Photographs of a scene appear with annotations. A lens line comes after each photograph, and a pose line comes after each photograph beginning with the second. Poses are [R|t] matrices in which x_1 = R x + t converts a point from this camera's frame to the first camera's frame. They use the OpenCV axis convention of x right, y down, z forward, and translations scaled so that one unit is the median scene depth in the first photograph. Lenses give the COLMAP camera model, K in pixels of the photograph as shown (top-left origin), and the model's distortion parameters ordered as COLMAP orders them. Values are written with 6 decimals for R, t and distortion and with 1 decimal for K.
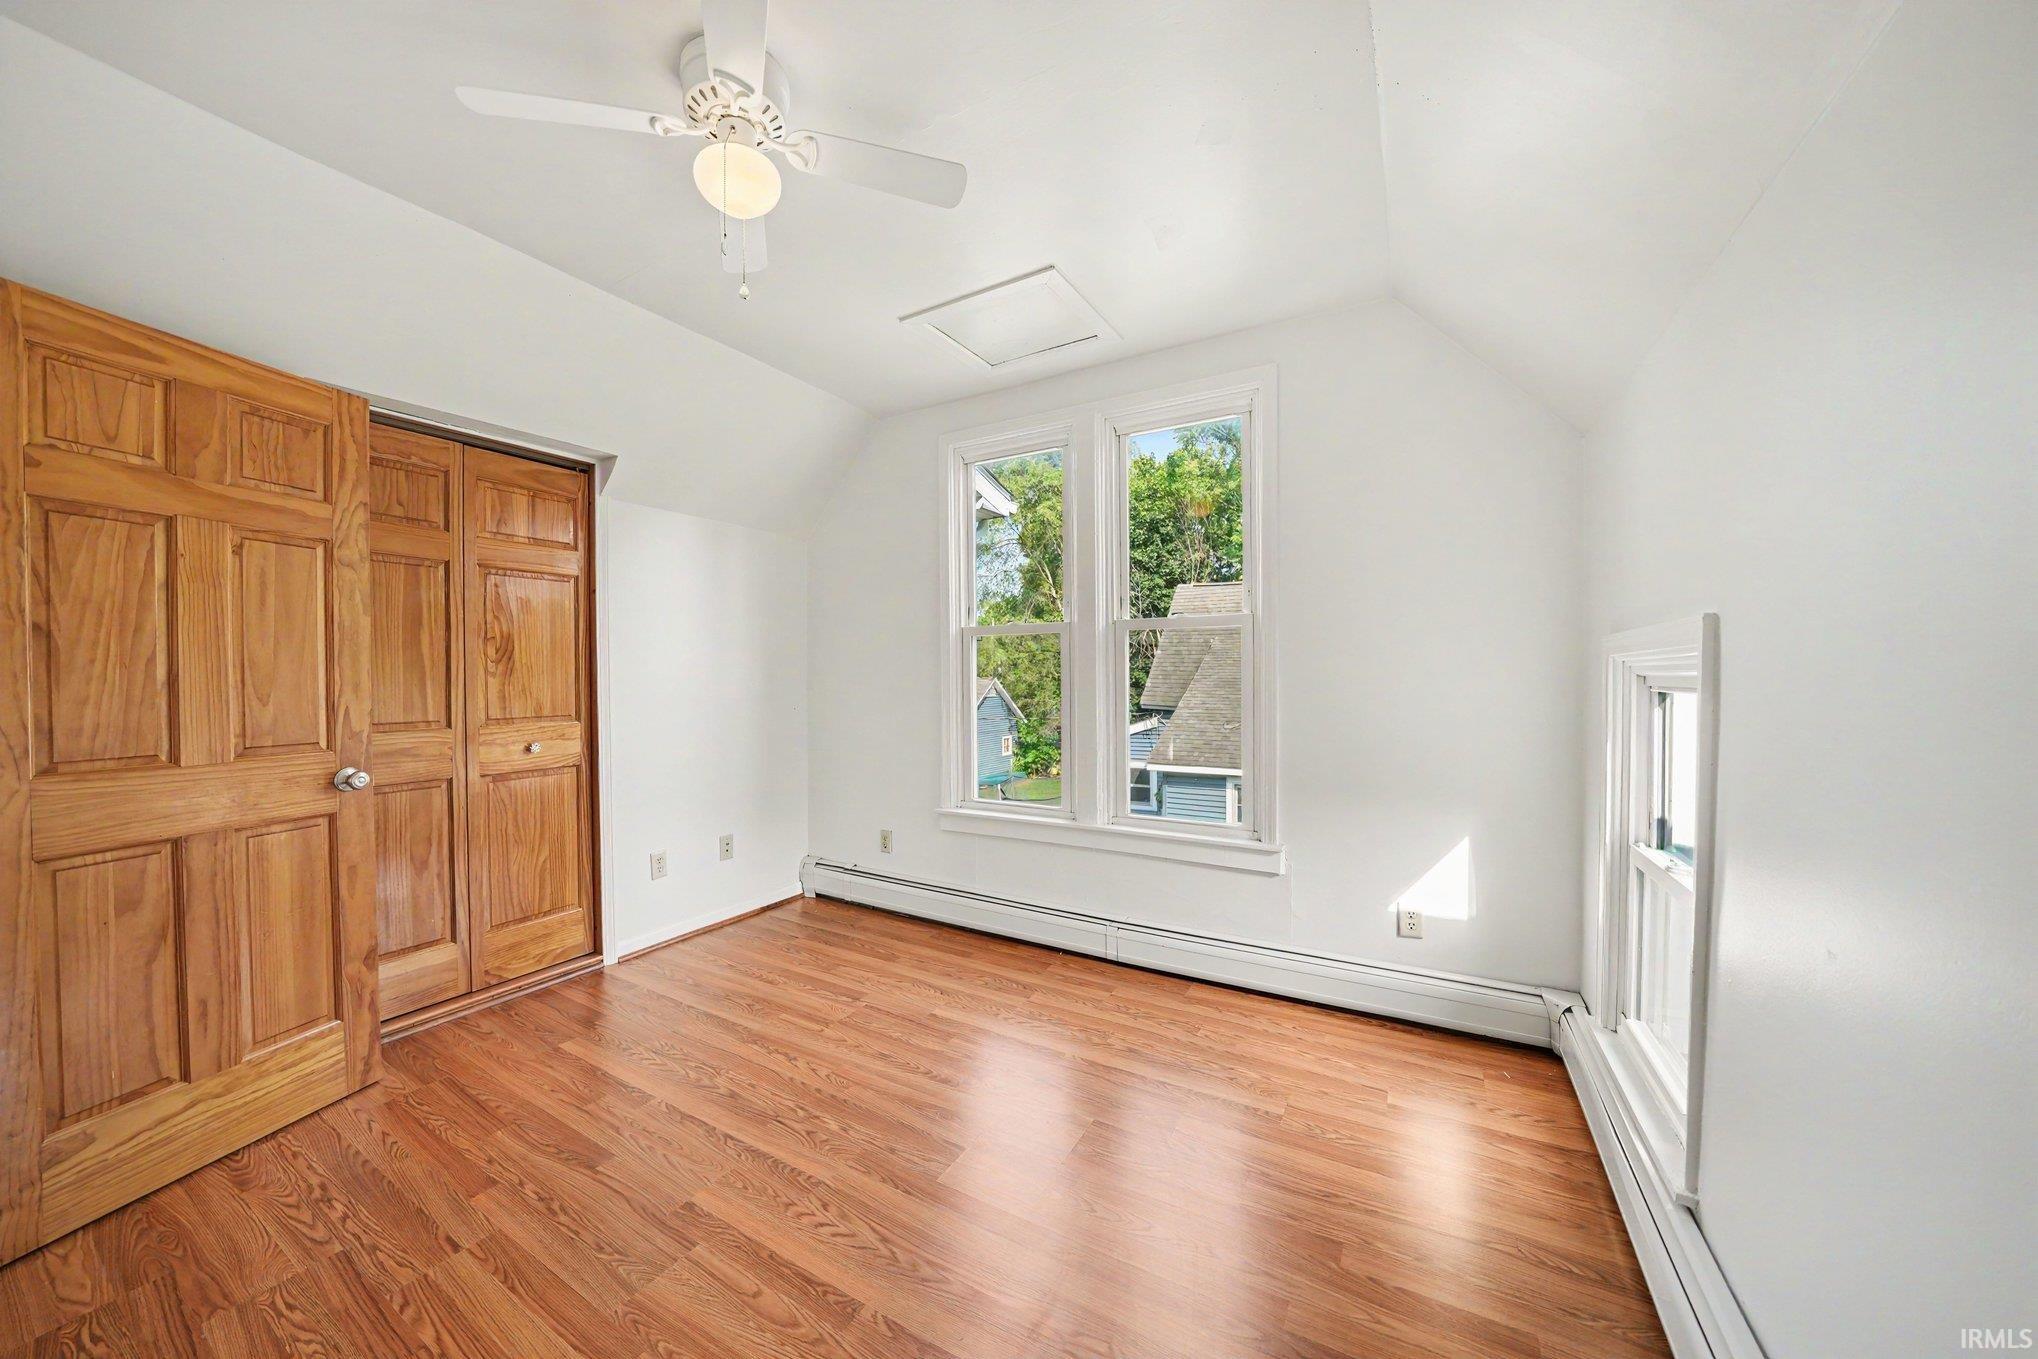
lens RADIAL K [[711.7, 0, 1024.8], [0, 711.7, 685.7], [0, 0, 1]] dist [-0.018453, -0.000004]
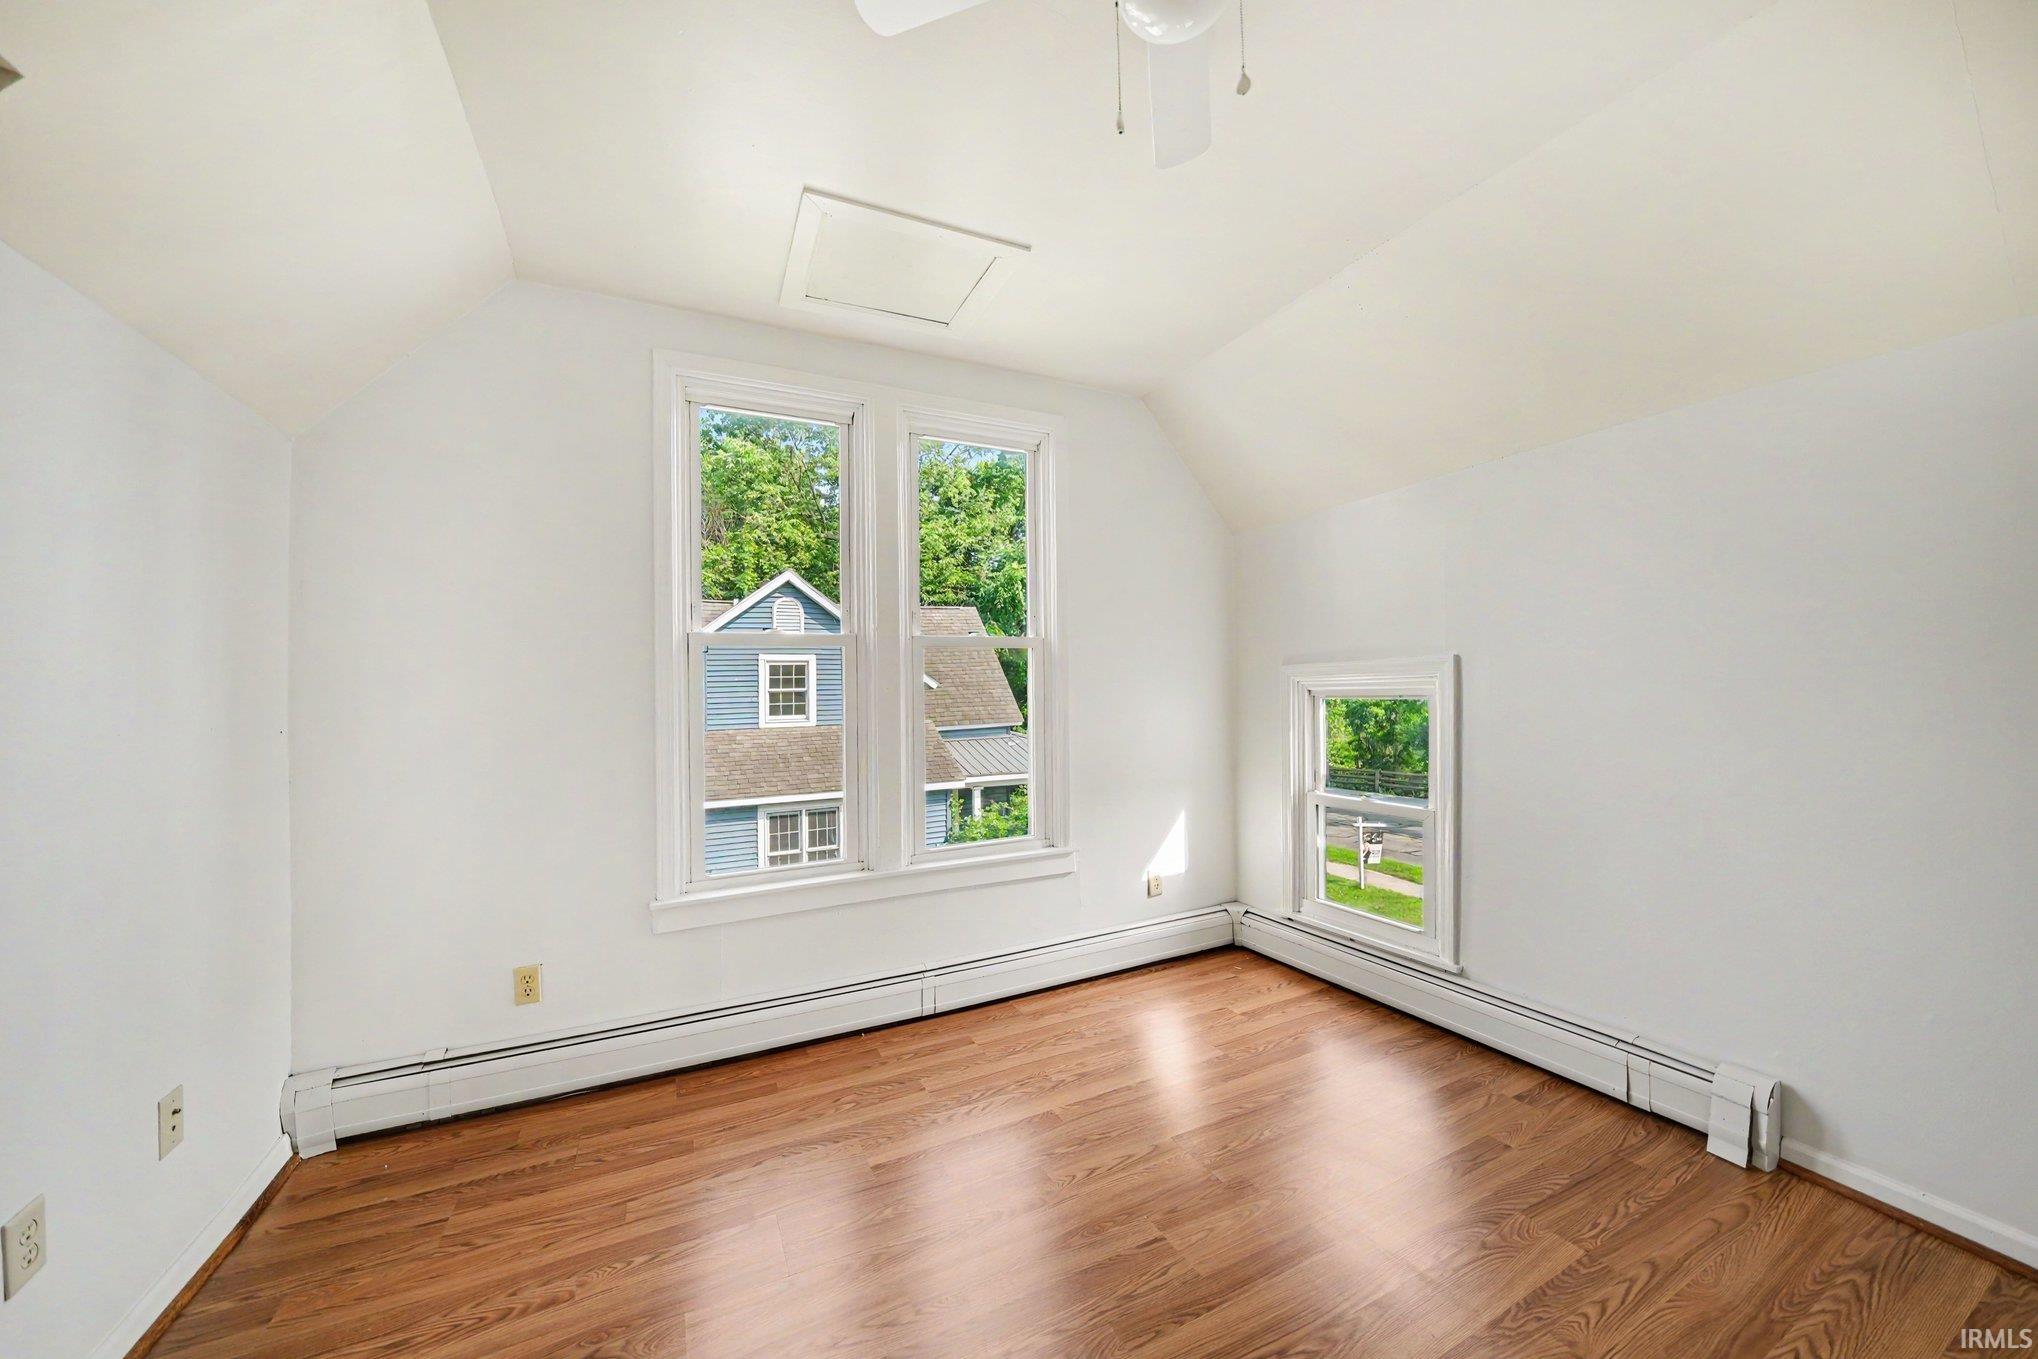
lens RADIAL K [[711.7, 0, 1039.8], [0, 711.7, 685.4], [0, 0, 1]] dist [-0.018453, -0.000004]
pose [[0.546554, -0.004686, 0.837410, -0.591614], [0.025722, 0.999606, -0.011194, -0.016005], [-0.837028, 0.027658, 0.546460, 0.415924]]
